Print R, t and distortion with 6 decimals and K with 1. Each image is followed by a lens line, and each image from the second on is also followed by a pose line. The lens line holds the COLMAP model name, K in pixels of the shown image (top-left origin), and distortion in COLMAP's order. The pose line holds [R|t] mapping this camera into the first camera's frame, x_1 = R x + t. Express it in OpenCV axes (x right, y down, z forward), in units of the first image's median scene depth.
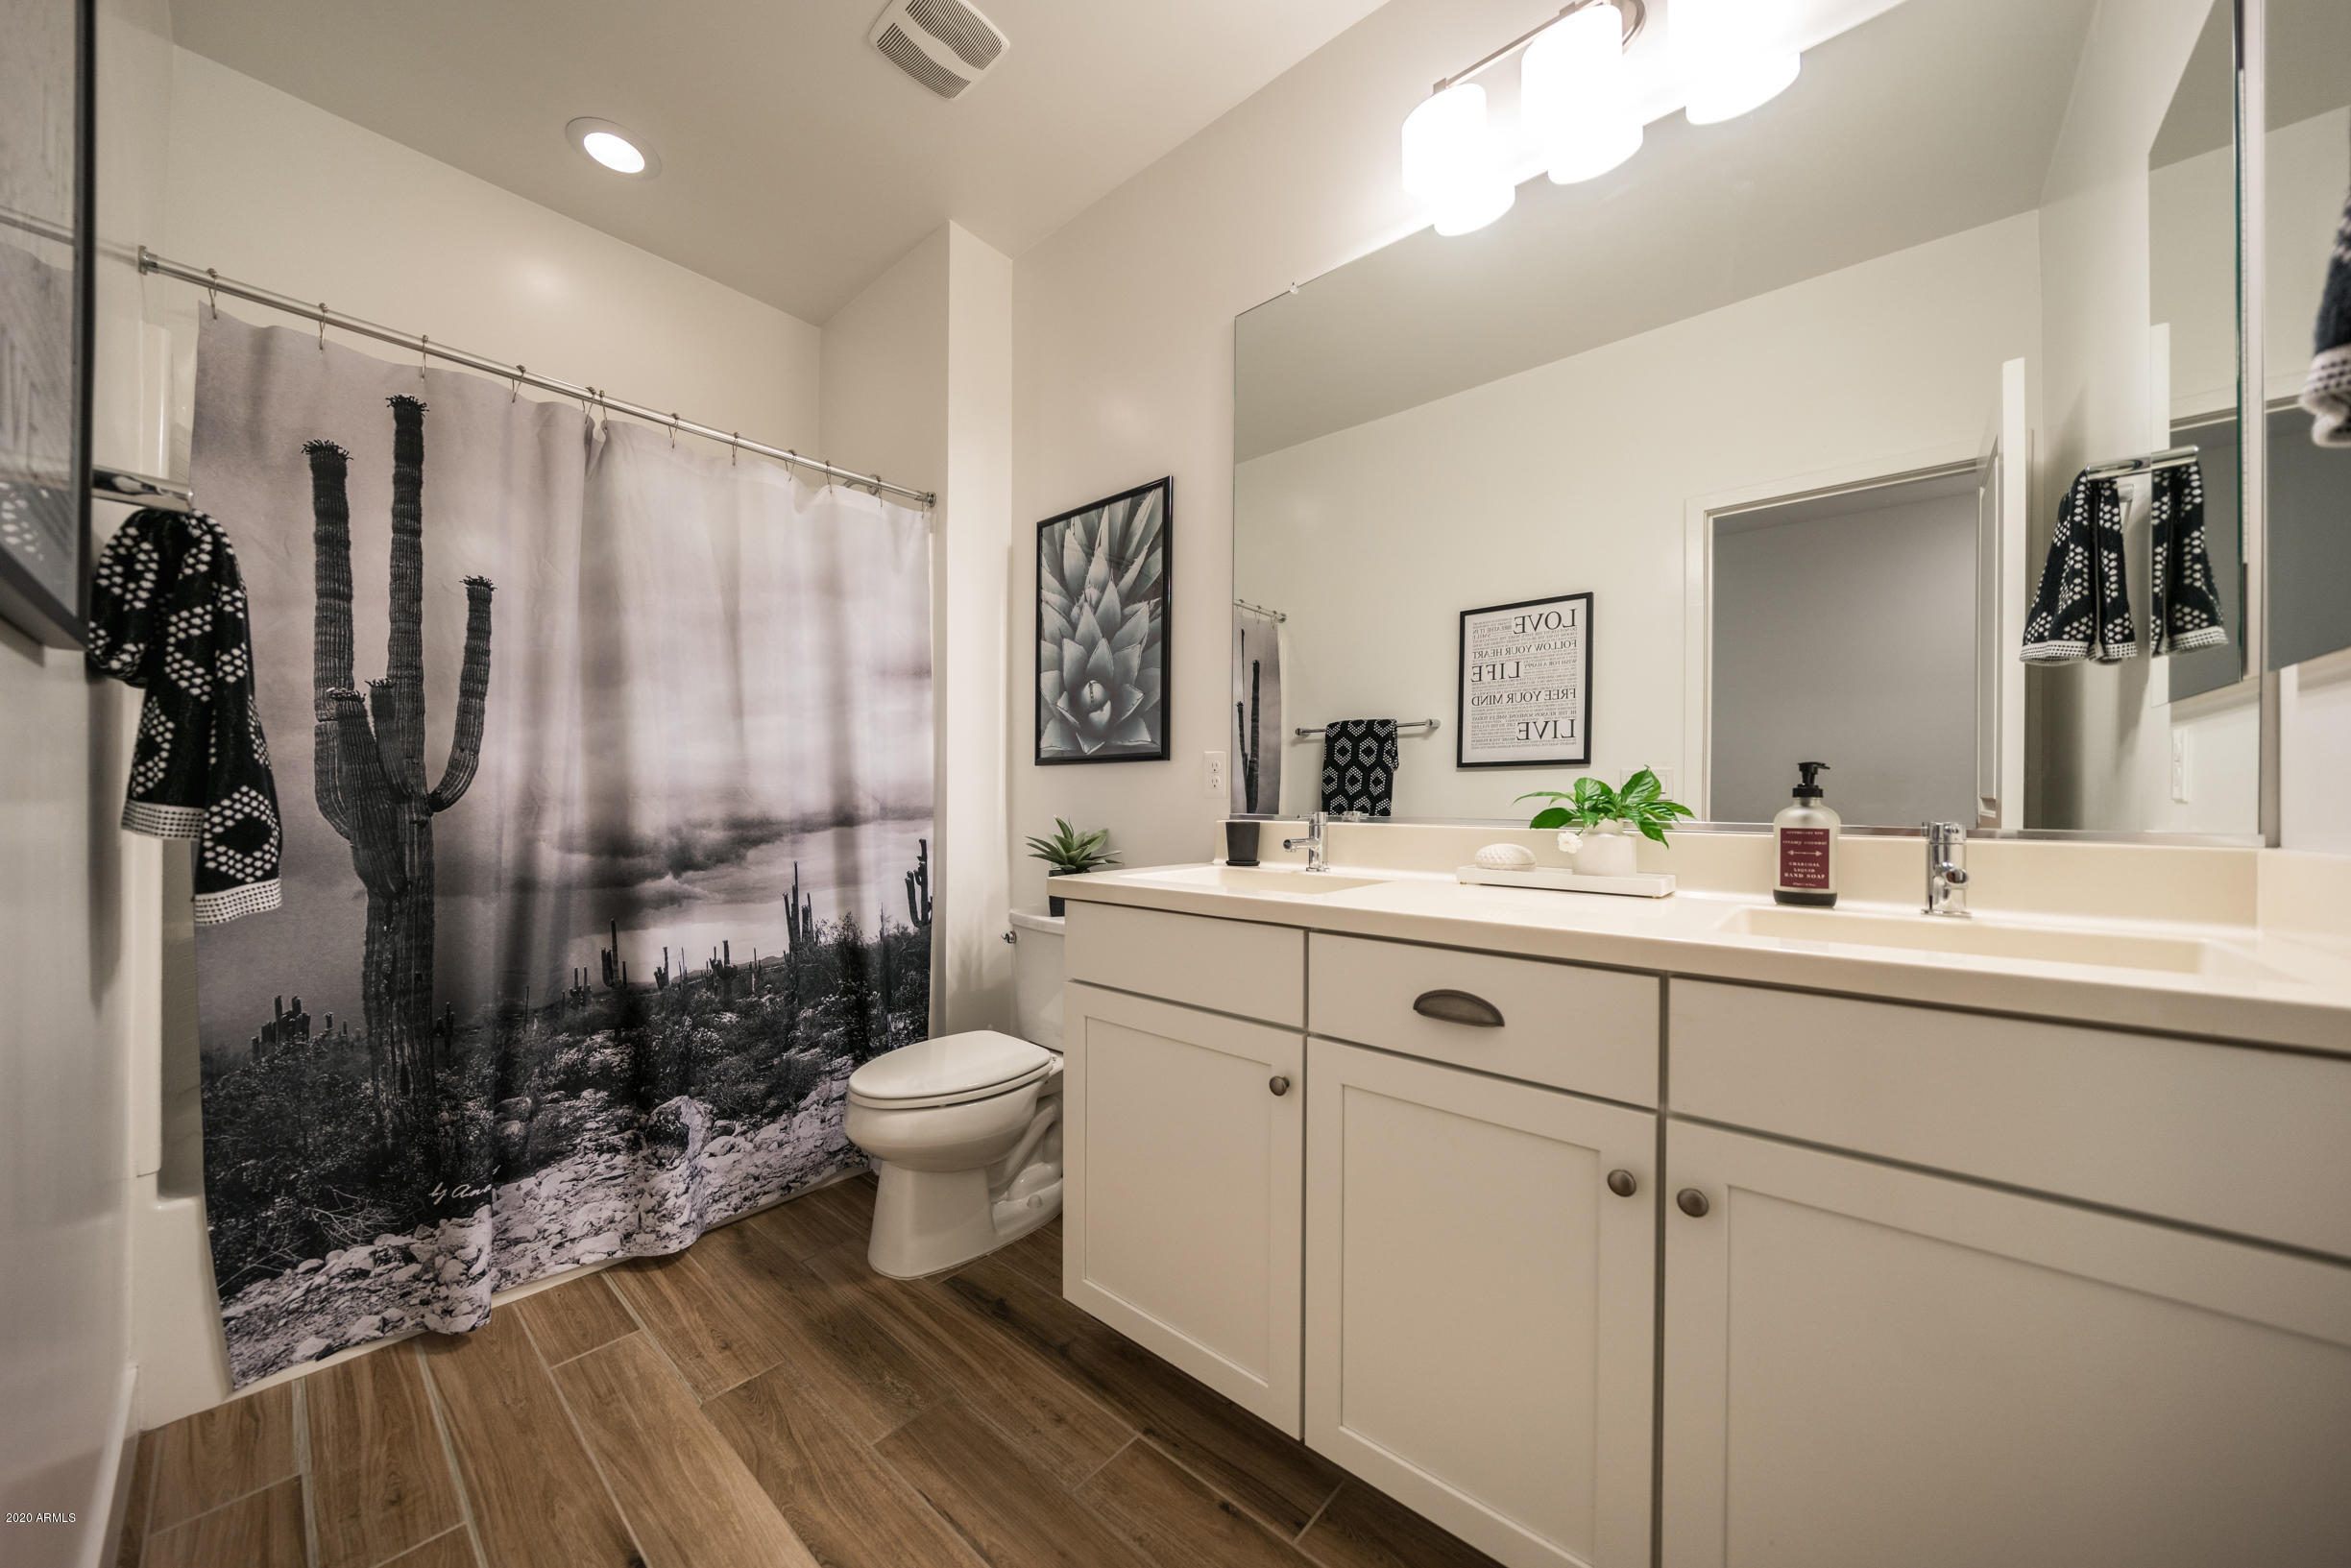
lens RADIAL K [[813.4, 0, 1162.6], [0, 813.4, 793.2], [0, 0, 1]] dist [-0.001325, 0.000188]
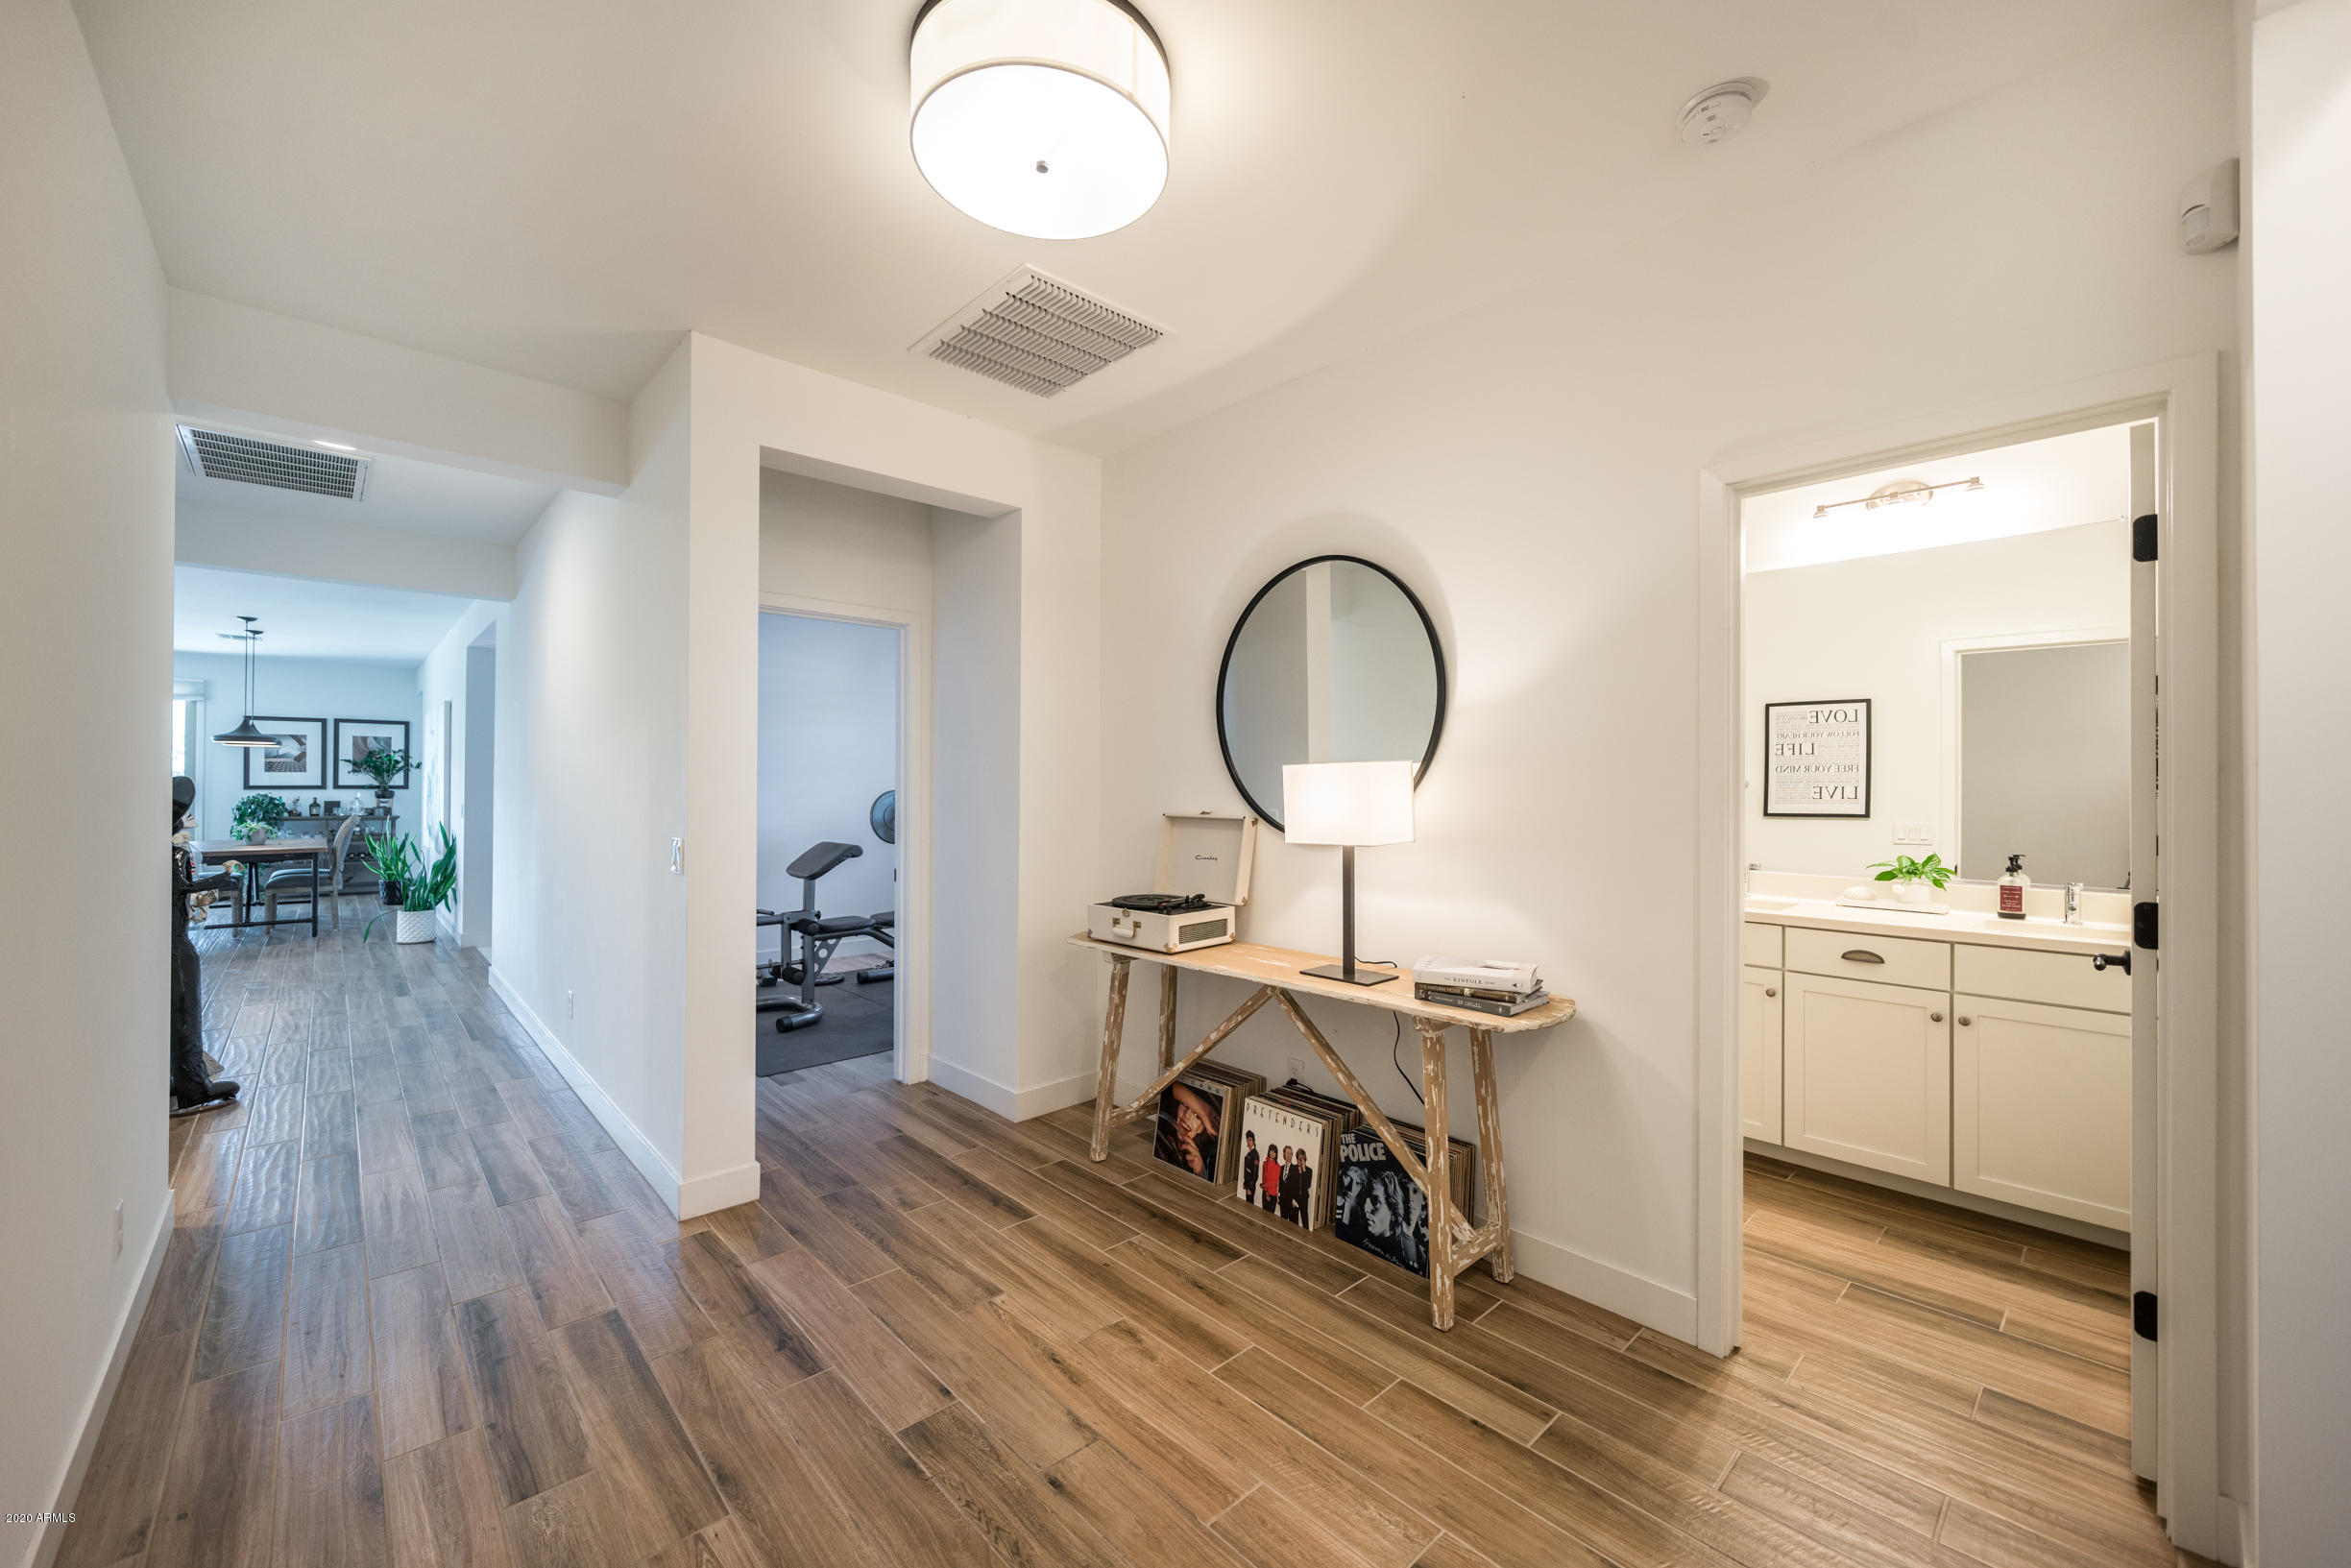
lens RADIAL K [[935.8, 0, 1182.1], [0, 935.8, 773.2], [0, 0, 1]] dist [-0.001802, -0.000190]
pose [[0.995775, -0.000614, -0.091824, -1.289316], [-0.000093, 0.999970, -0.007693, -0.250023], [0.091826, 0.007669, 0.995746, -1.829281]]
